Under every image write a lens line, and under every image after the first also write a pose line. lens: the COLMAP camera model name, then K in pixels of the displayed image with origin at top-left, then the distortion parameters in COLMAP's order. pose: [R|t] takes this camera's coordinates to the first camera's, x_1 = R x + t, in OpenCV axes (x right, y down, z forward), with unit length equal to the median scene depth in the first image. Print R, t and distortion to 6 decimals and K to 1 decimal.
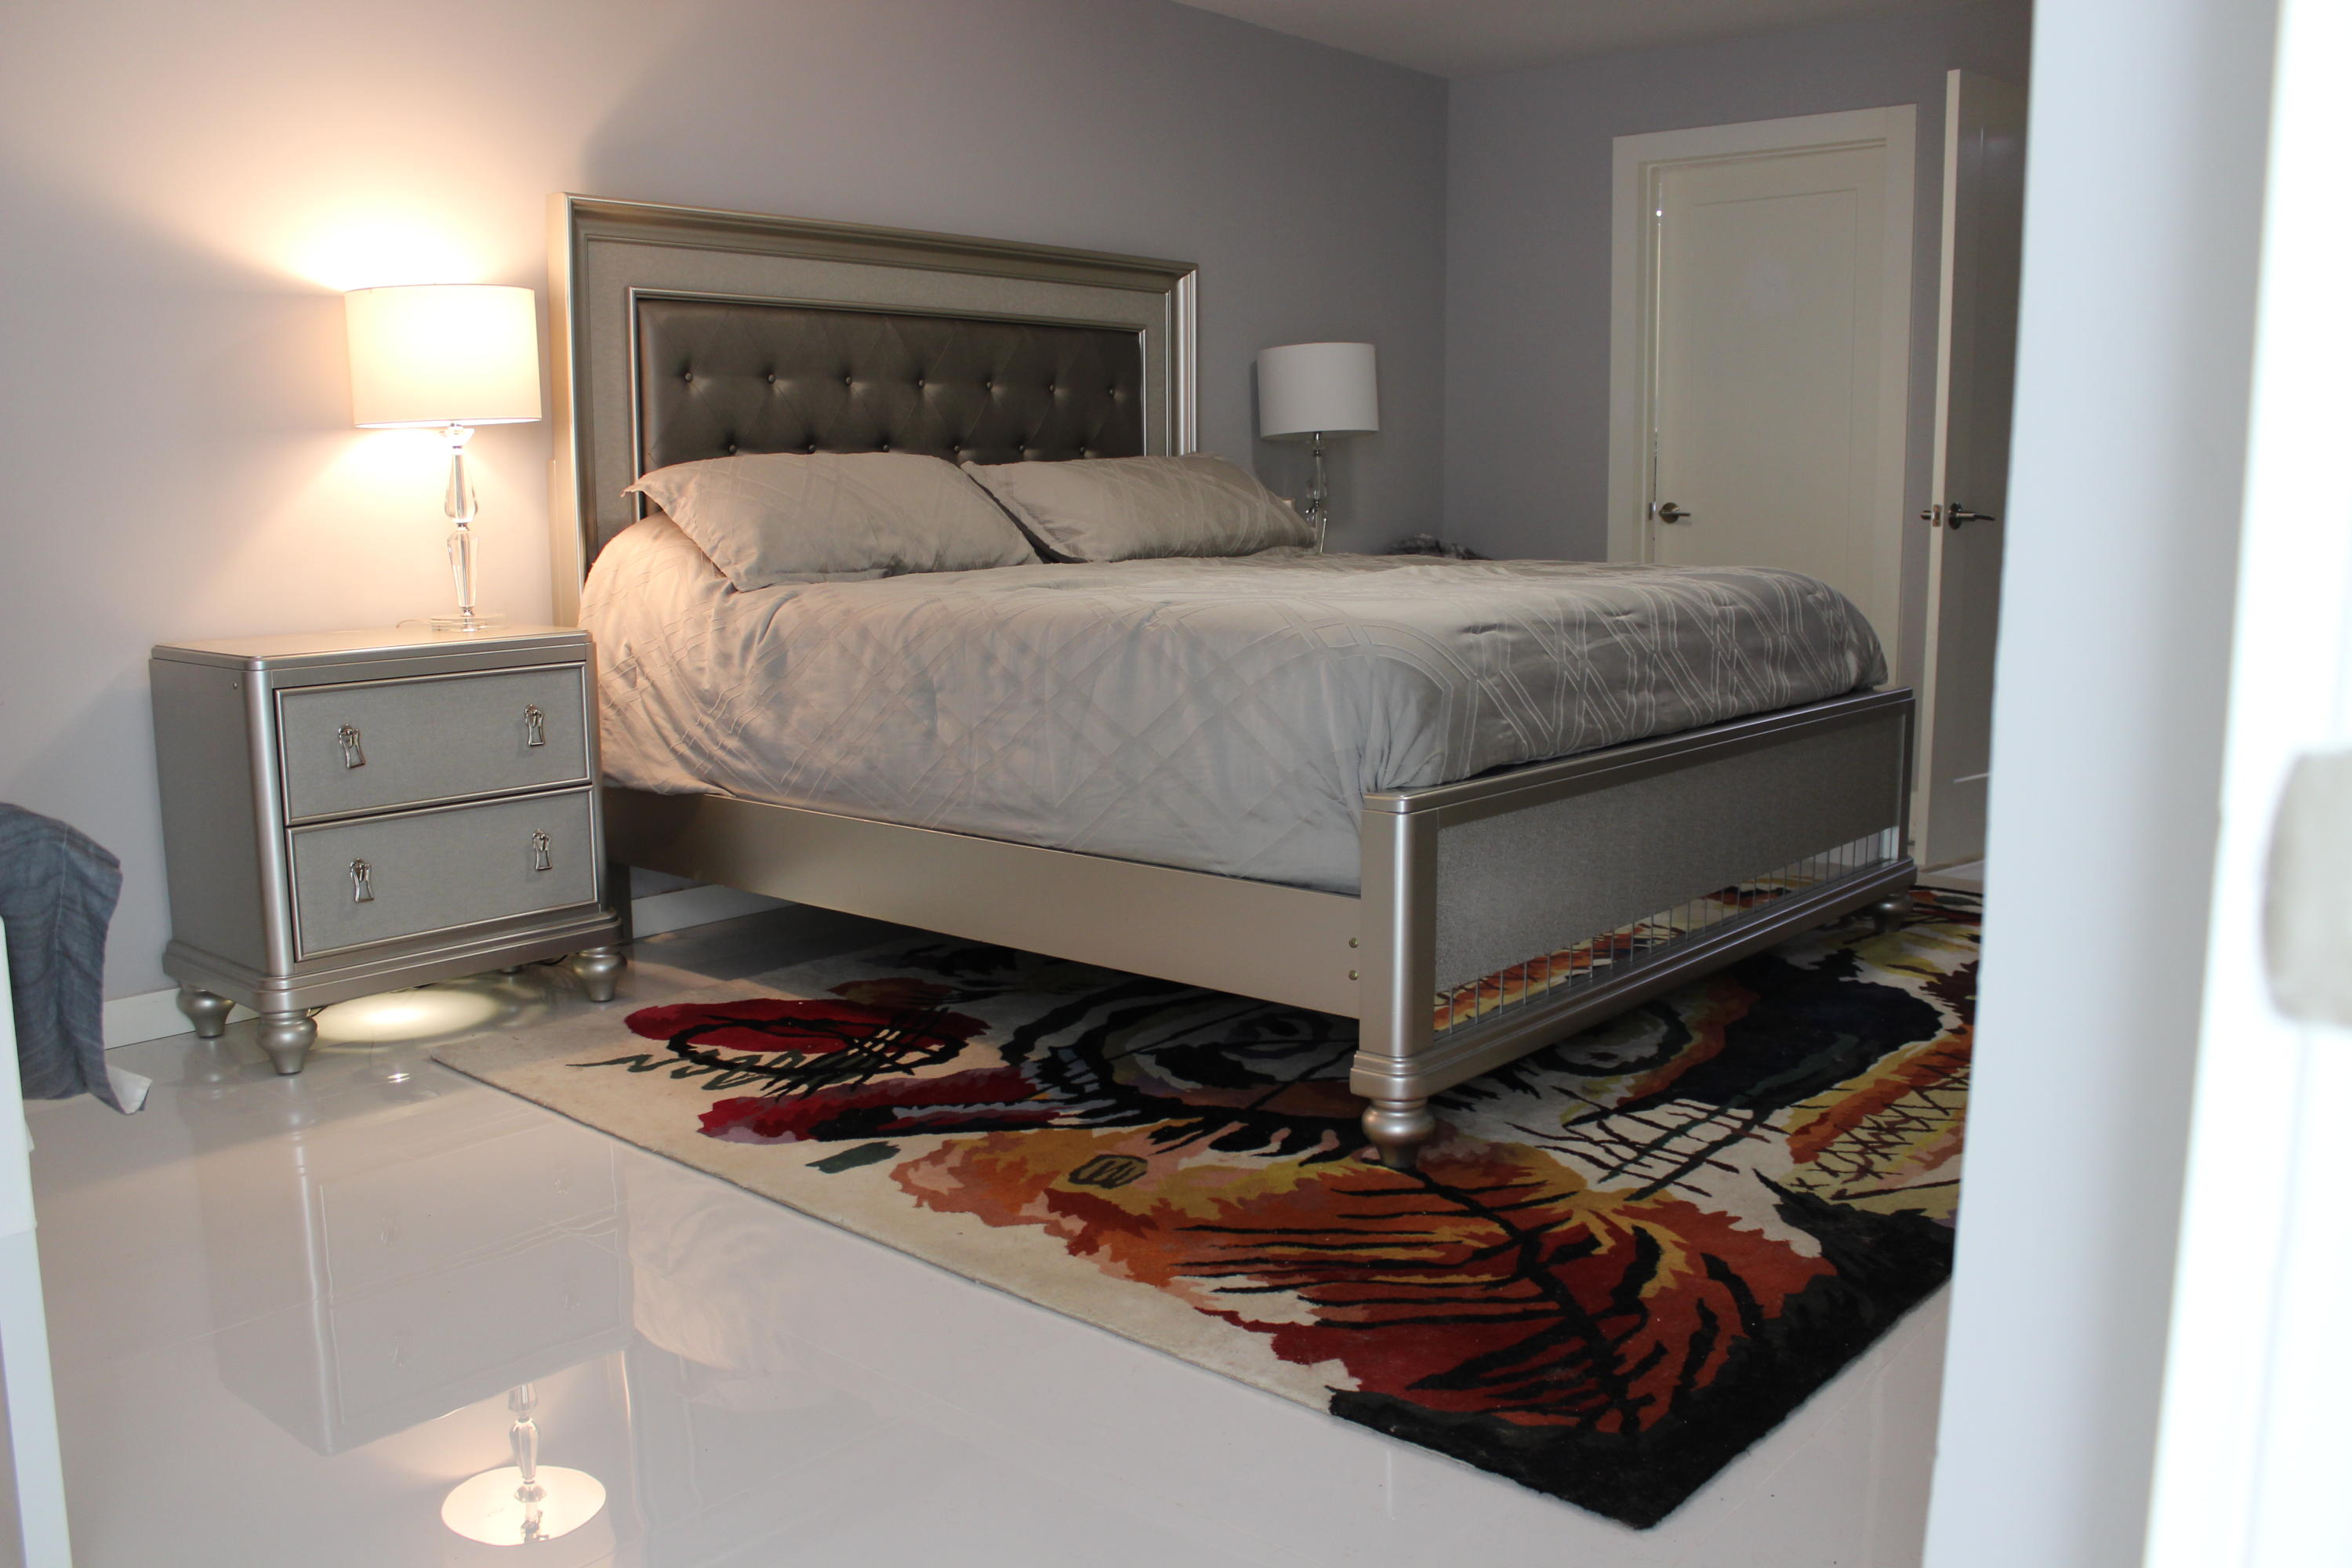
lens RADIAL K [[1961.6, 0, 1183.3], [0, 1961.6, 775.1], [0, 0, 1]] dist [-0.161815, 0.145557]
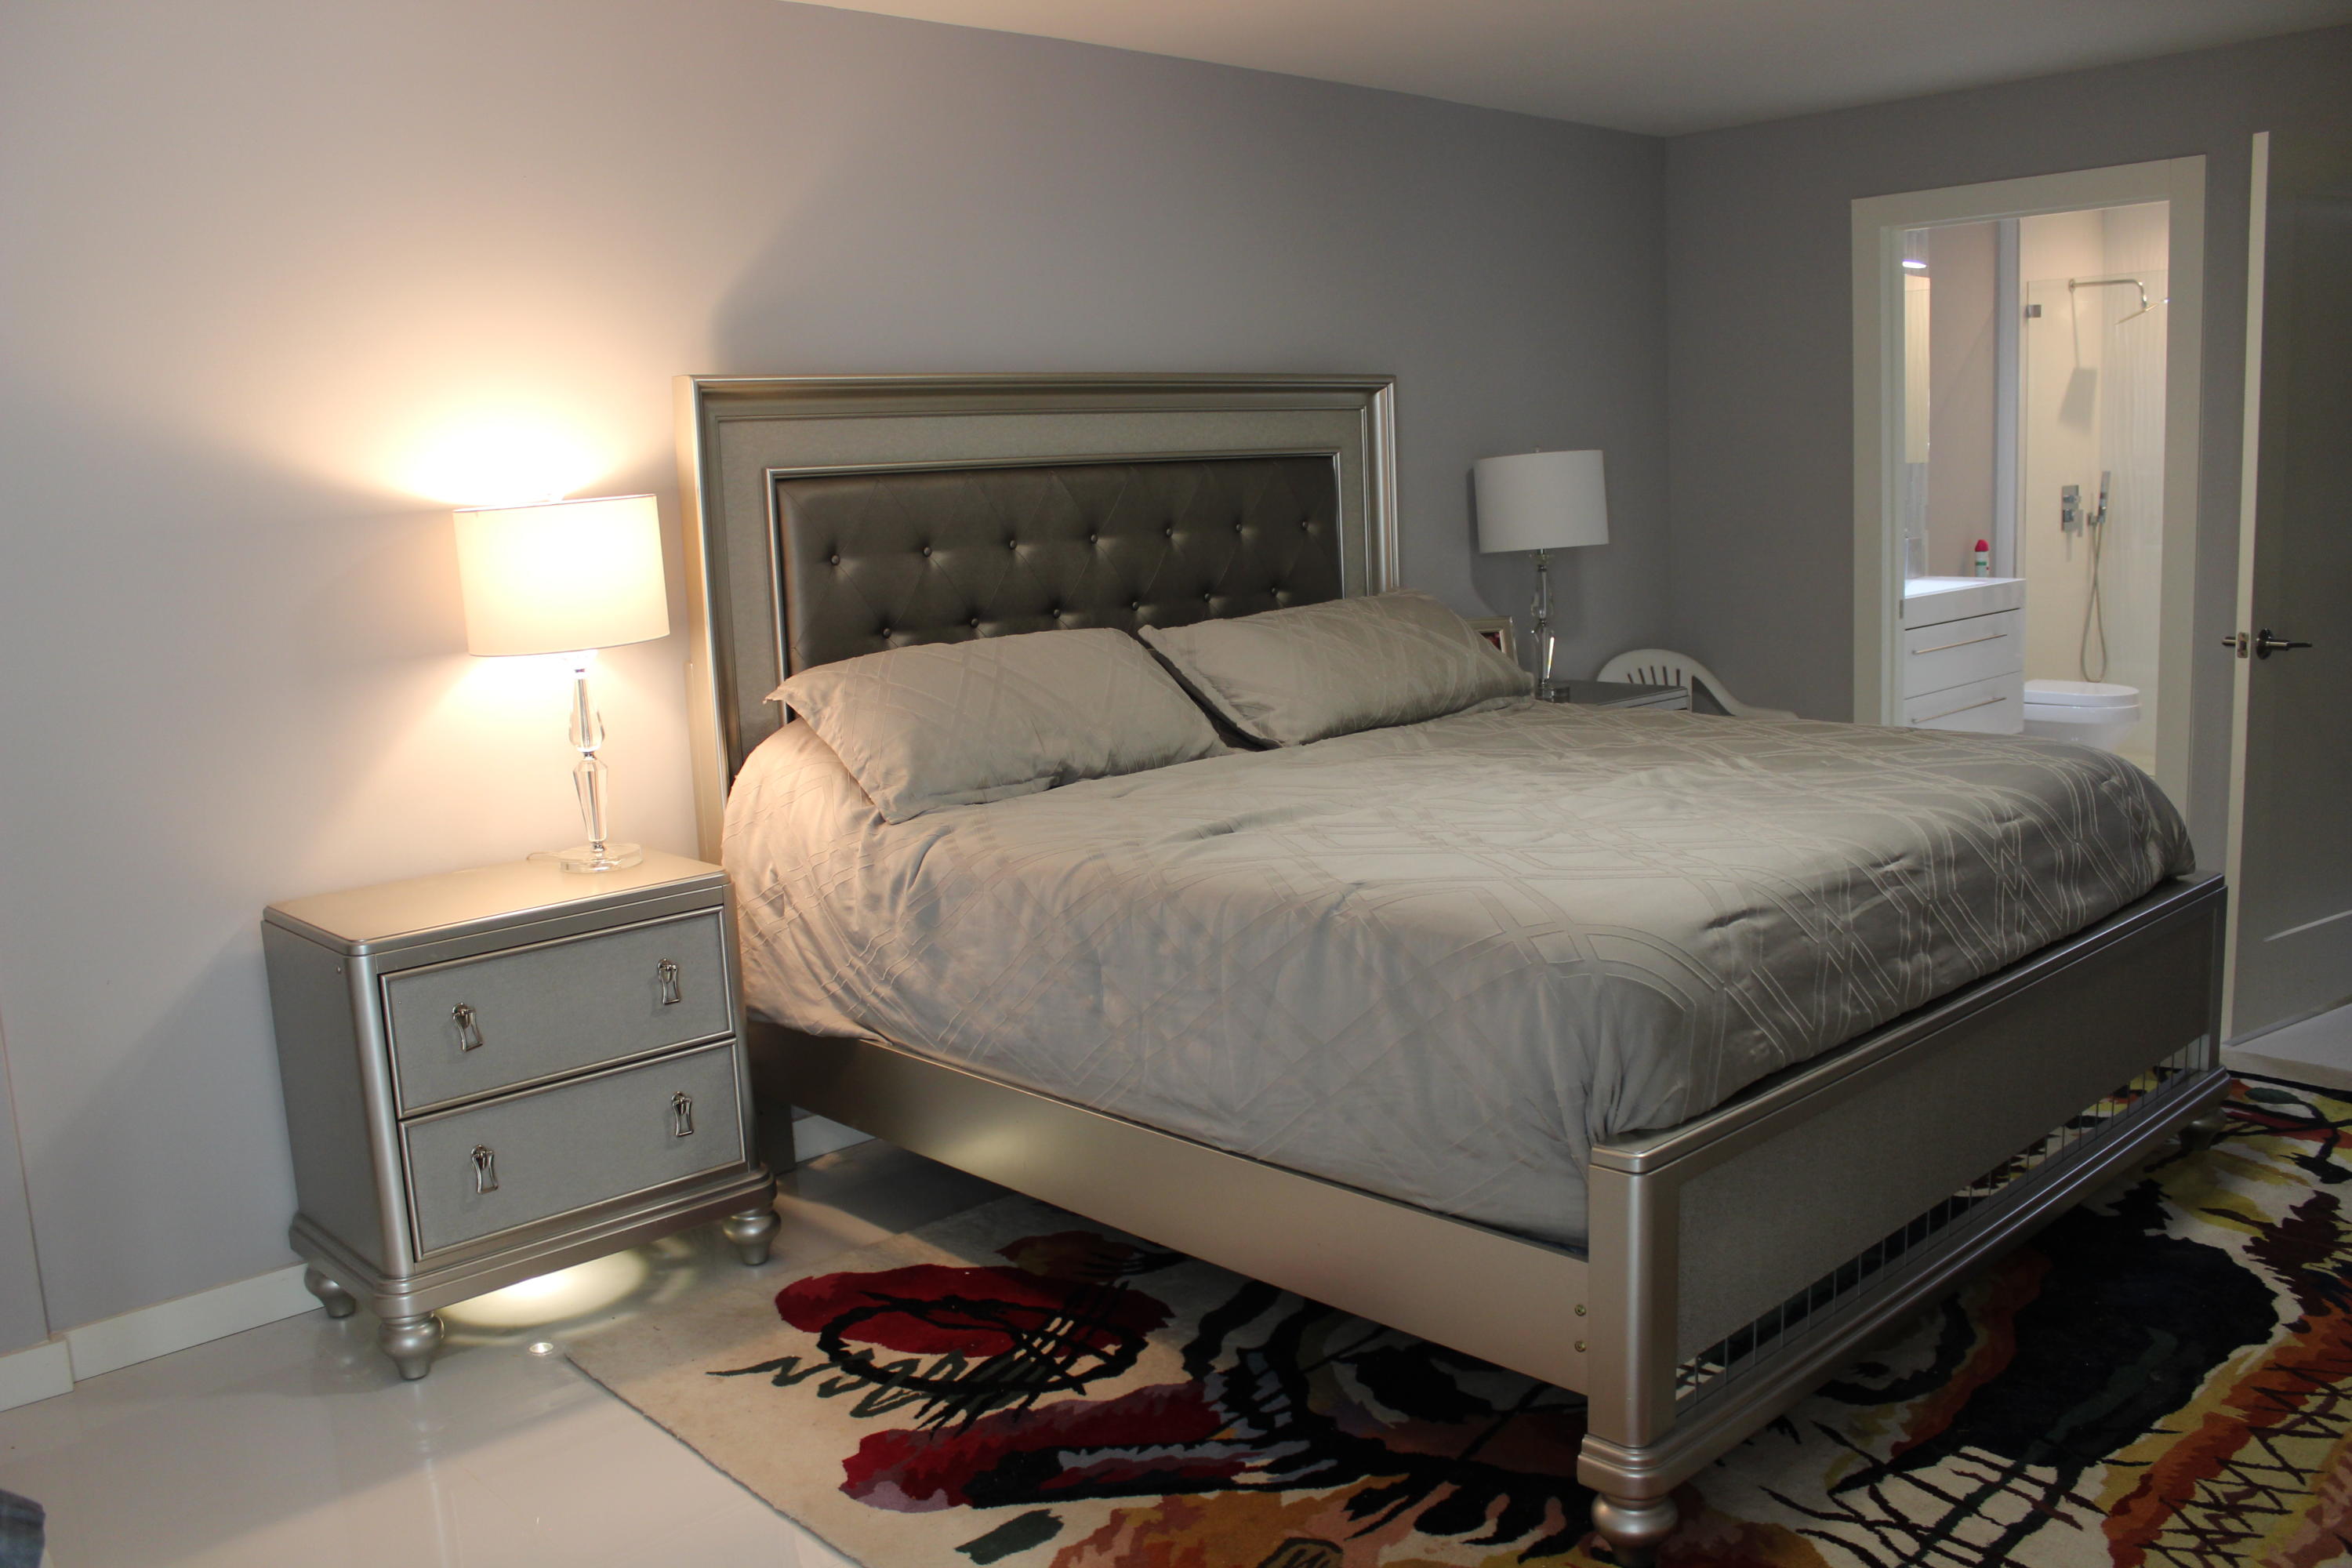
lens RADIAL K [[1961.6, 0, 1182.4], [0, 1961.6, 780.9], [0, 0, 1]] dist [-0.161815, 0.145557]
pose [[0.993344, -0.020218, -0.113395, 0.011754], [0.021400, 0.999729, 0.009216, -0.127097], [0.113178, -0.011581, 0.993507, 0.119045]]
